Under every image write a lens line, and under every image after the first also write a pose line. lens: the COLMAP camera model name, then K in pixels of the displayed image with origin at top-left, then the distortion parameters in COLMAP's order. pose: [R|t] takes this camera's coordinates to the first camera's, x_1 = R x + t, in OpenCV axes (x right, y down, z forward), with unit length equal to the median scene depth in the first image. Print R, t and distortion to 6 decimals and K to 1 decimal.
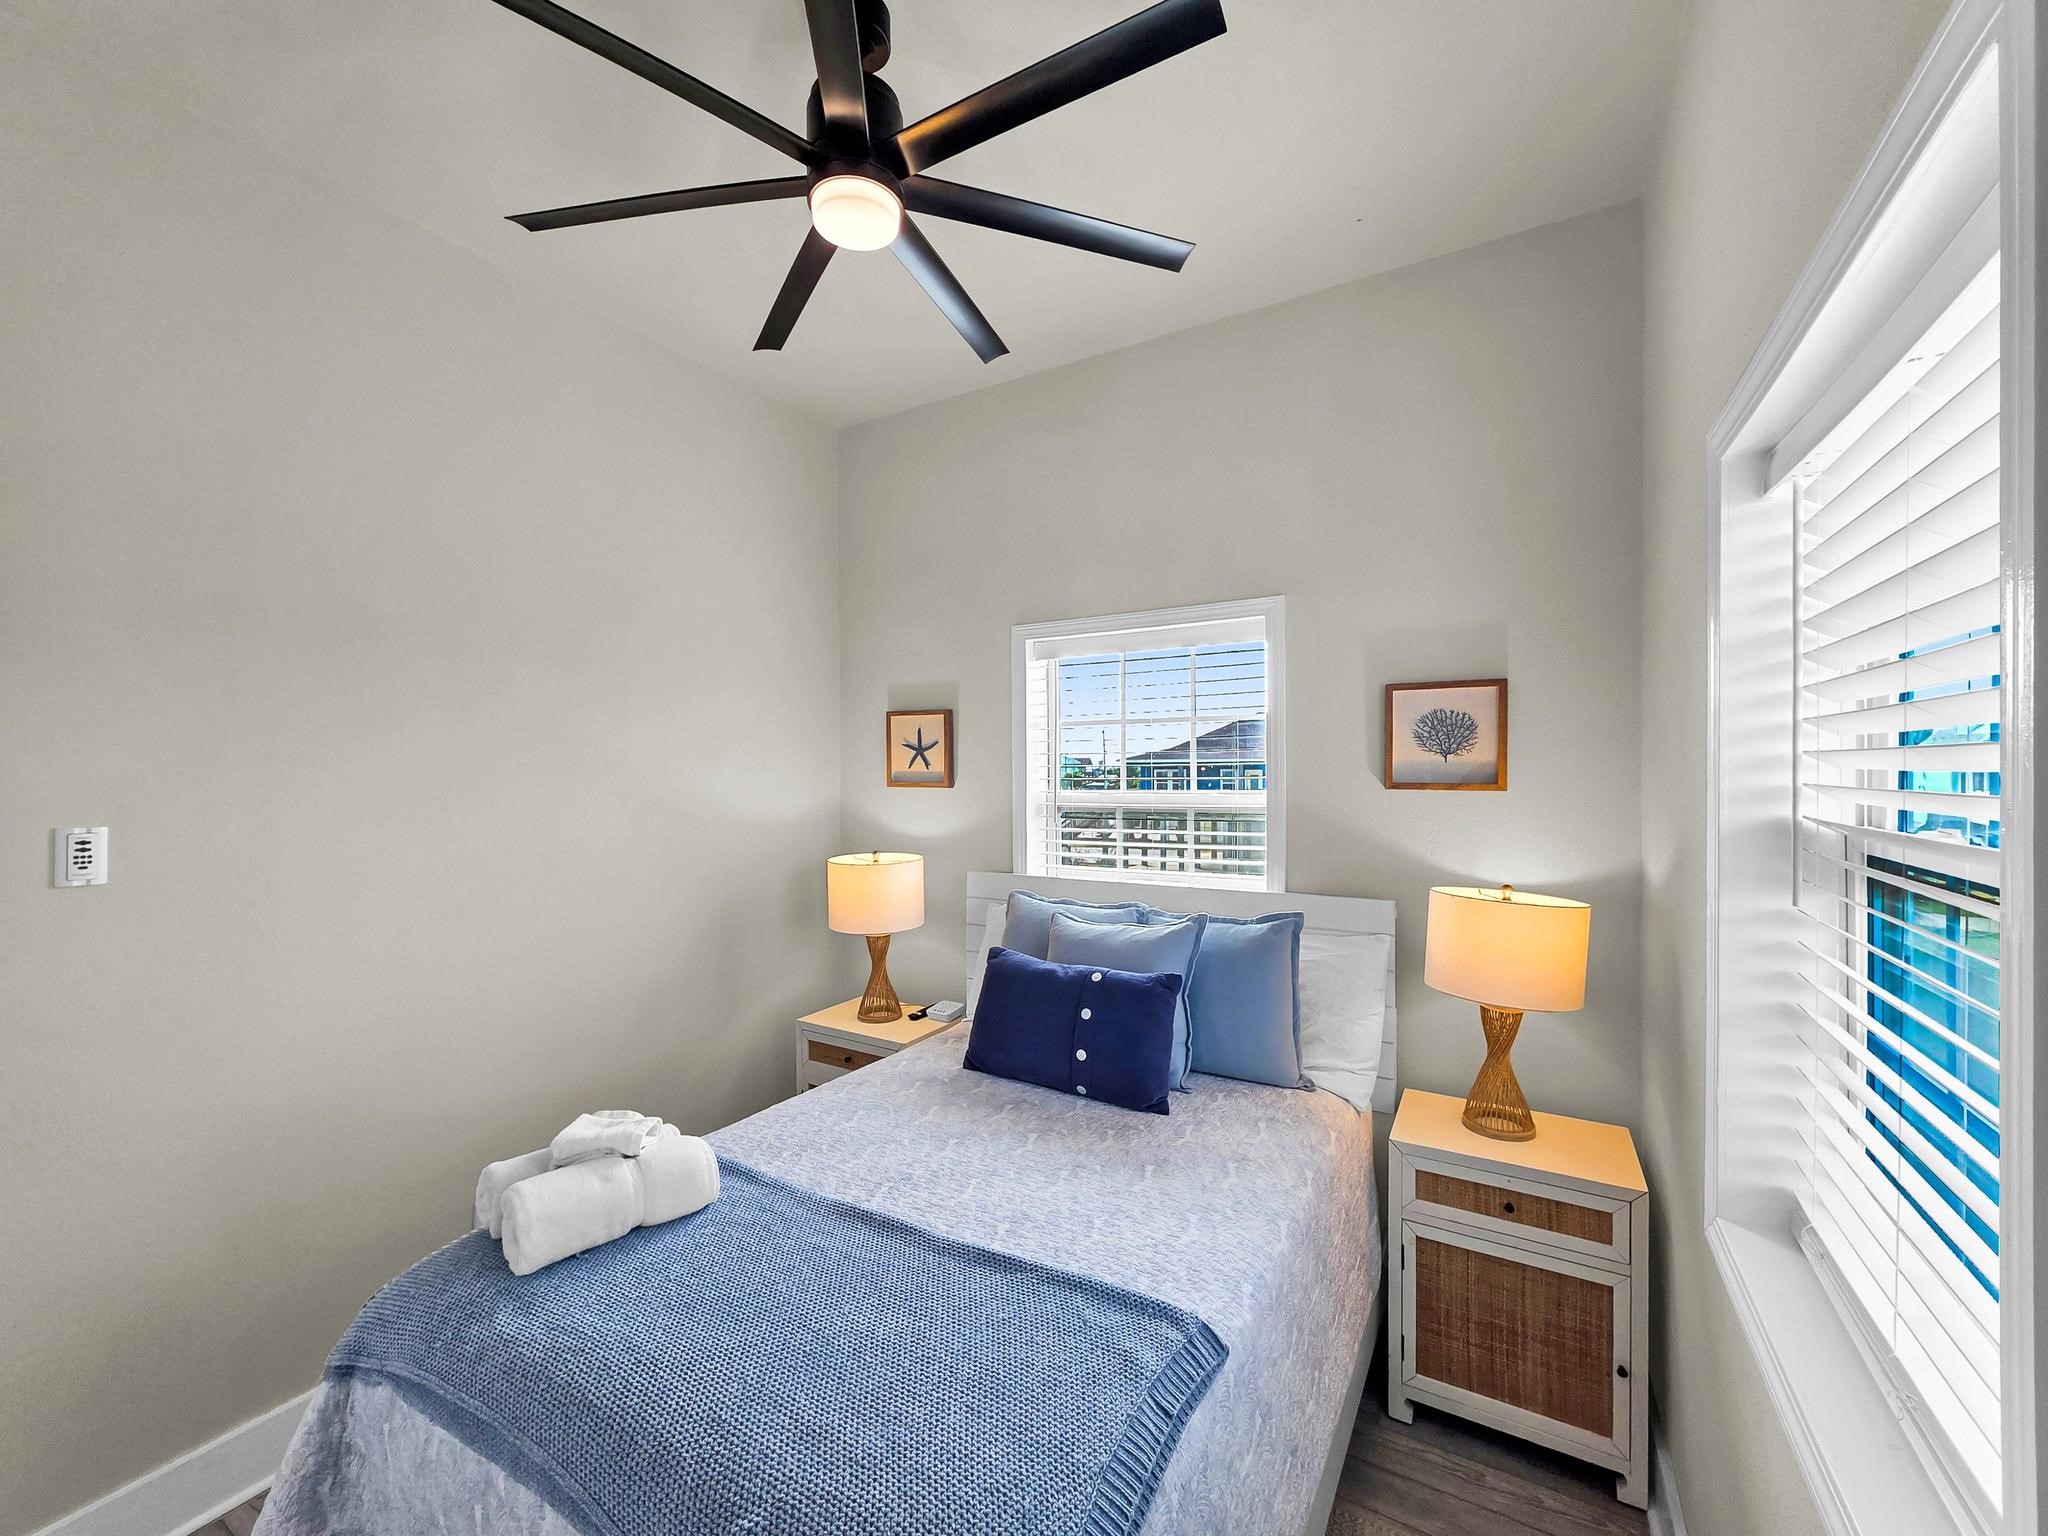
lens RADIAL K [[843.3, 0, 1019.2], [0, 843.3, 764.7], [0, 0, 1]] dist [0.000437, 0.000058]
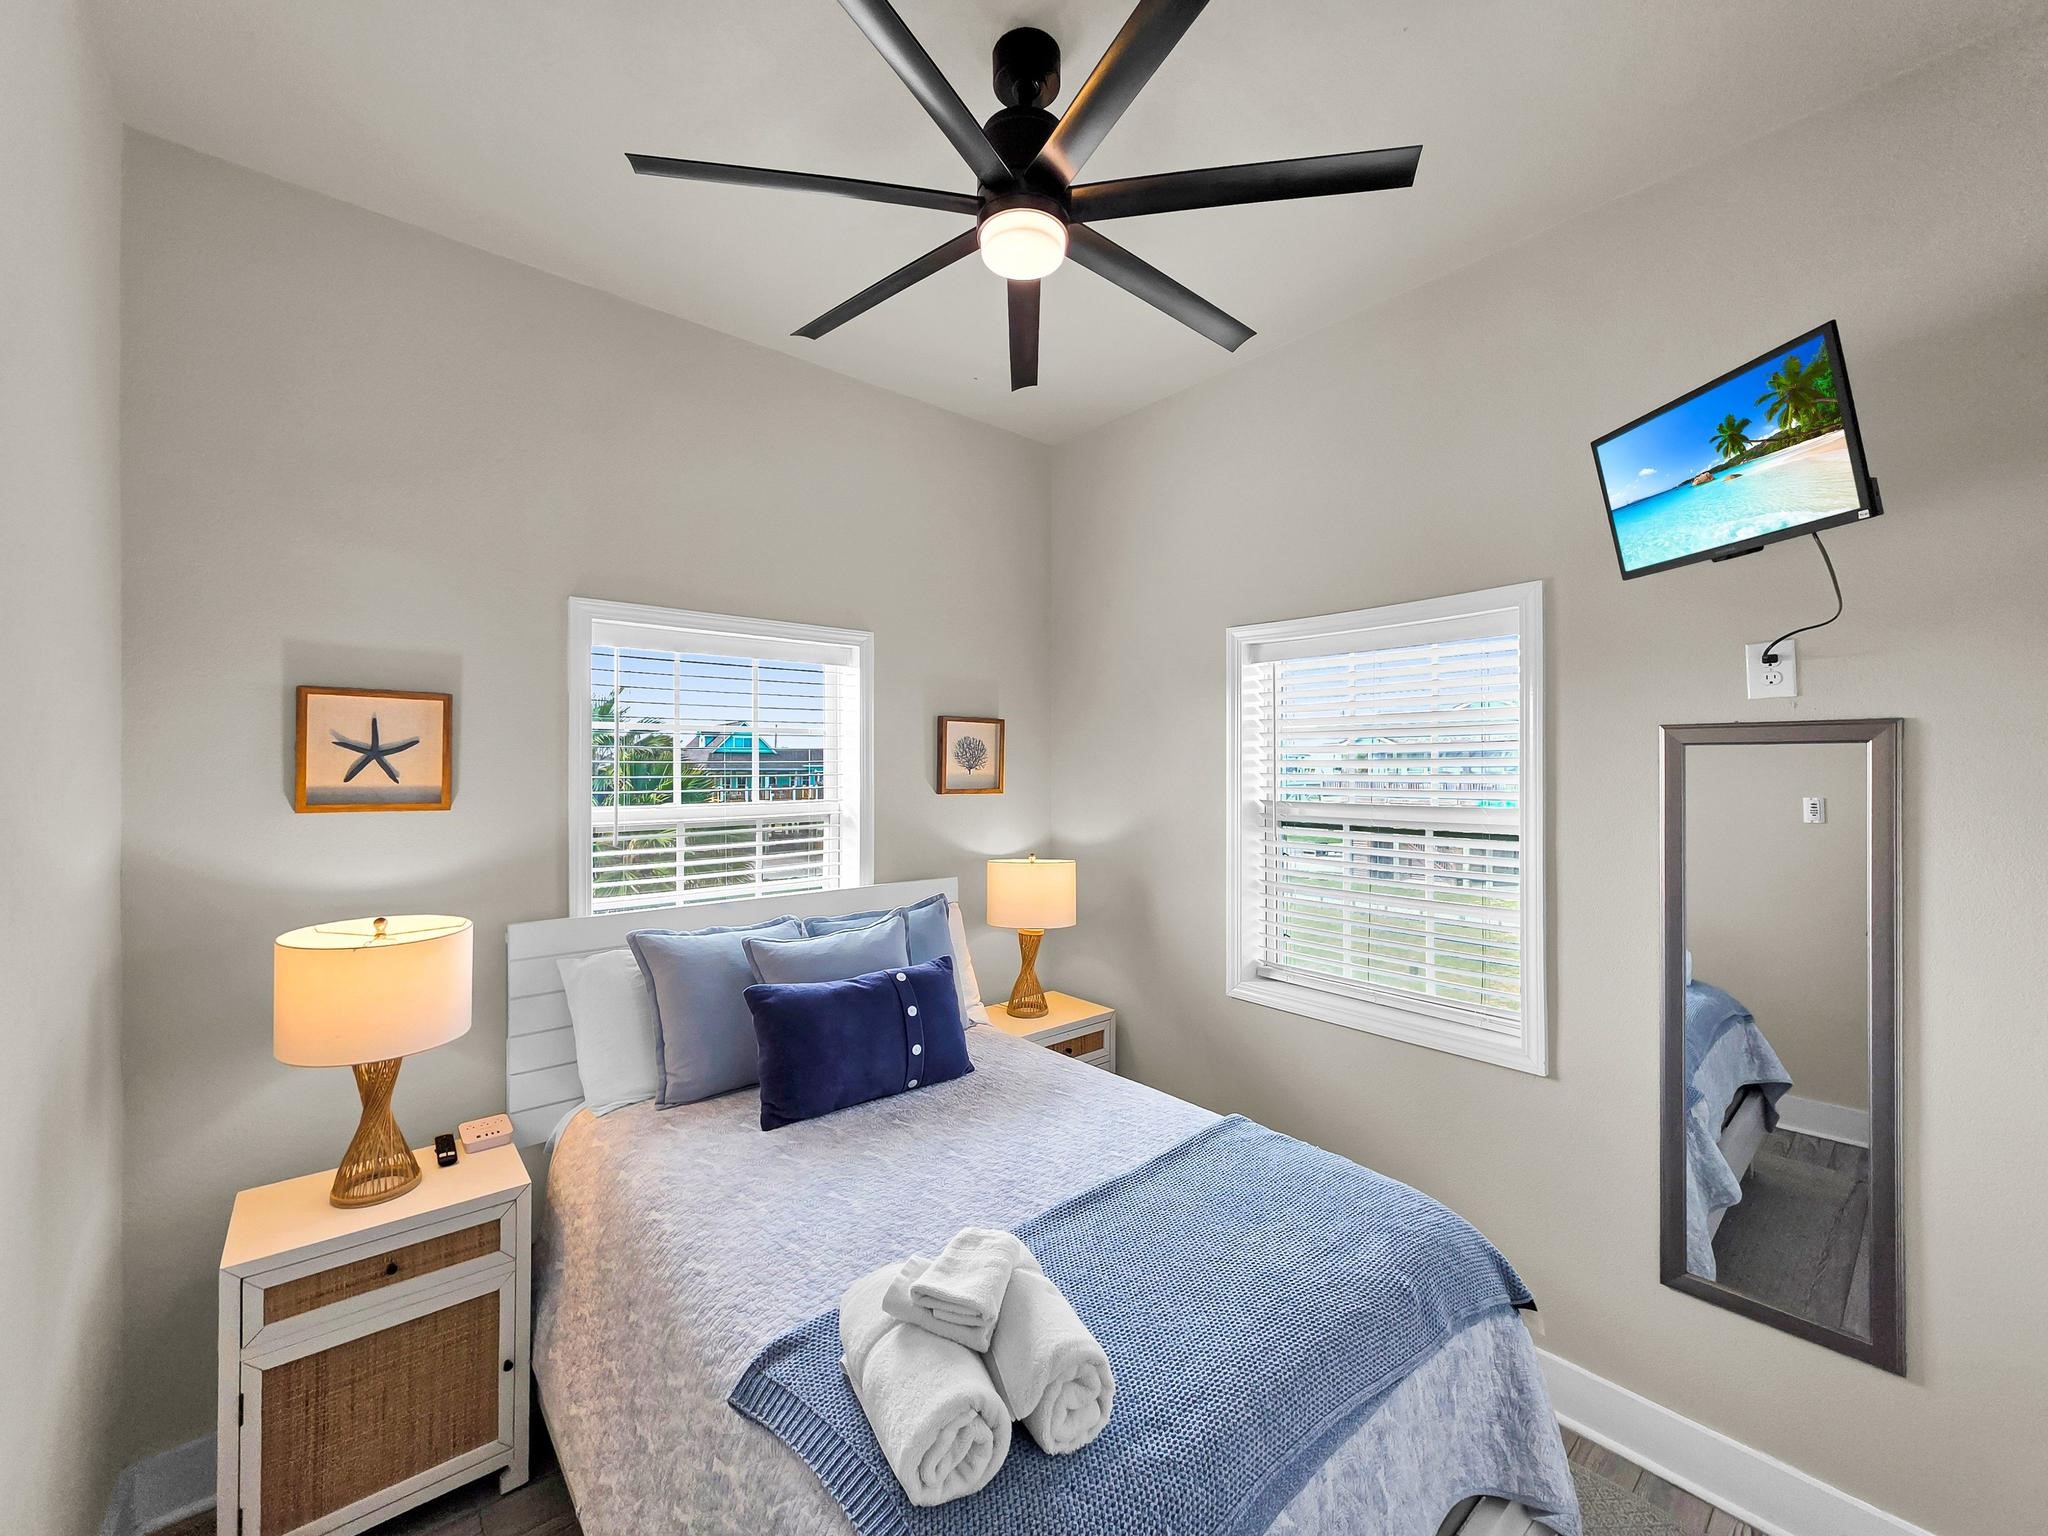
lens RADIAL K [[843.3, 0, 1019.2], [0, 843.3, 764.7], [0, 0, 1]] dist [0.000437, 0.000058]
pose [[0.299008, 0.019653, 0.954048, -0.583436], [0.007979, 0.999701, -0.023094, 0.010208], [-0.954217, 0.014517, 0.298762, 0.364783]]
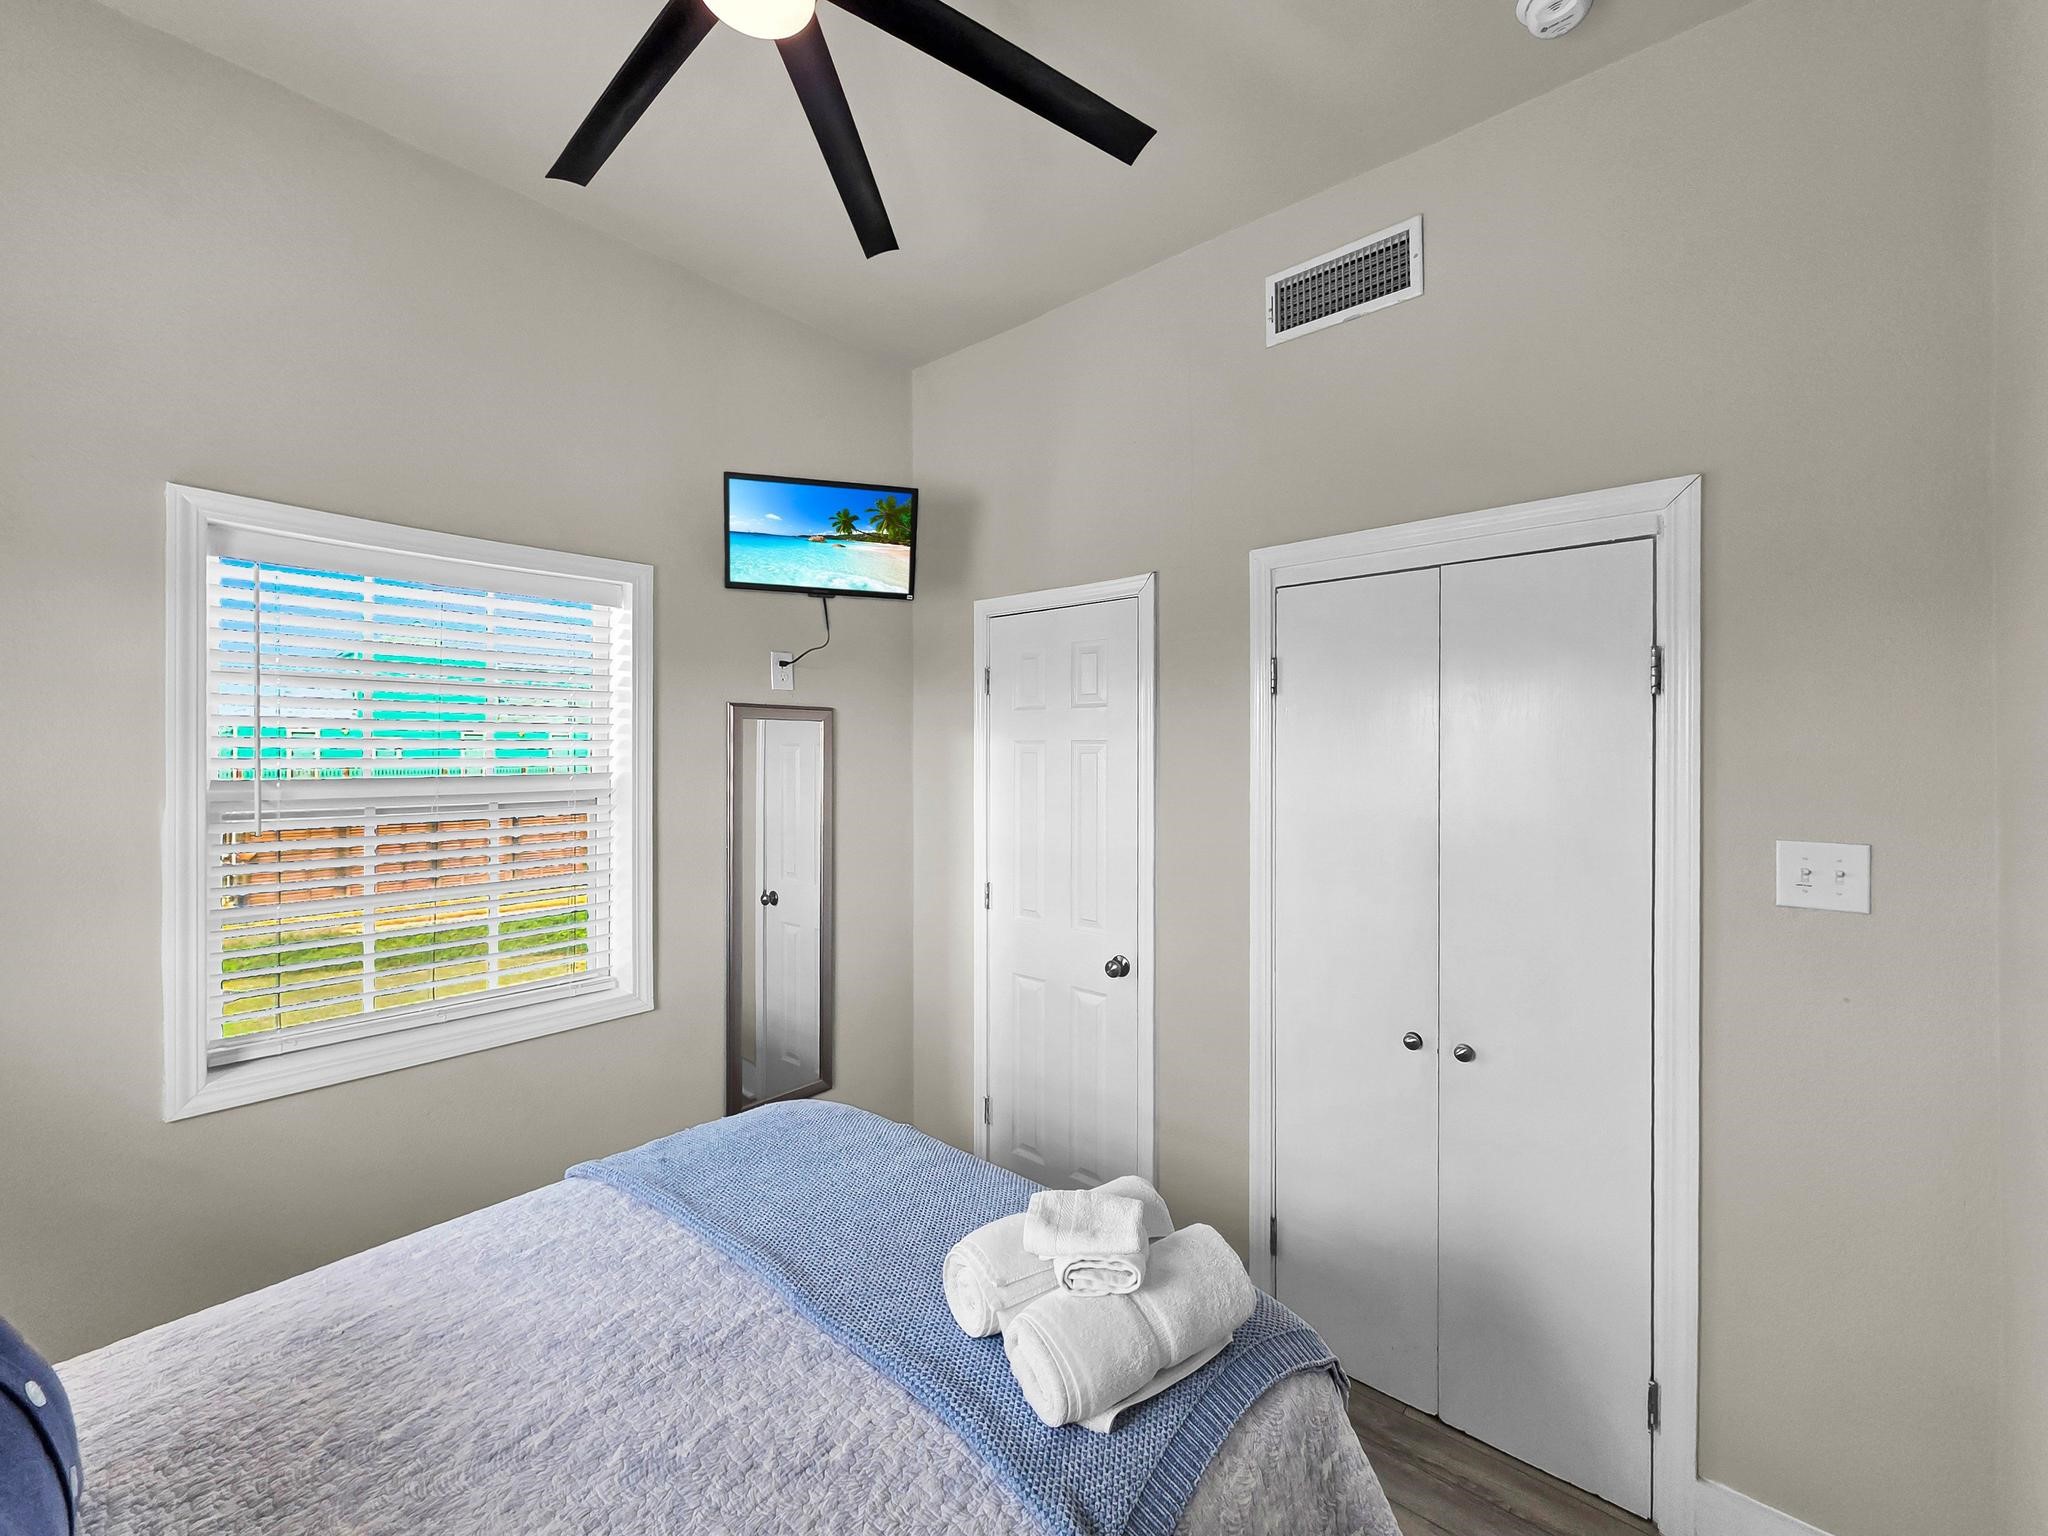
lens RADIAL K [[843.3, 0, 1019.2], [0, 843.3, 764.7], [0, 0, 1]] dist [0.000437, 0.000058]
pose [[-0.990733, 0.021475, 0.134116, -0.258695], [0.024186, 0.999534, 0.018621, 0.021909], [-0.133654, 0.021692, -0.990791, 0.848839]]
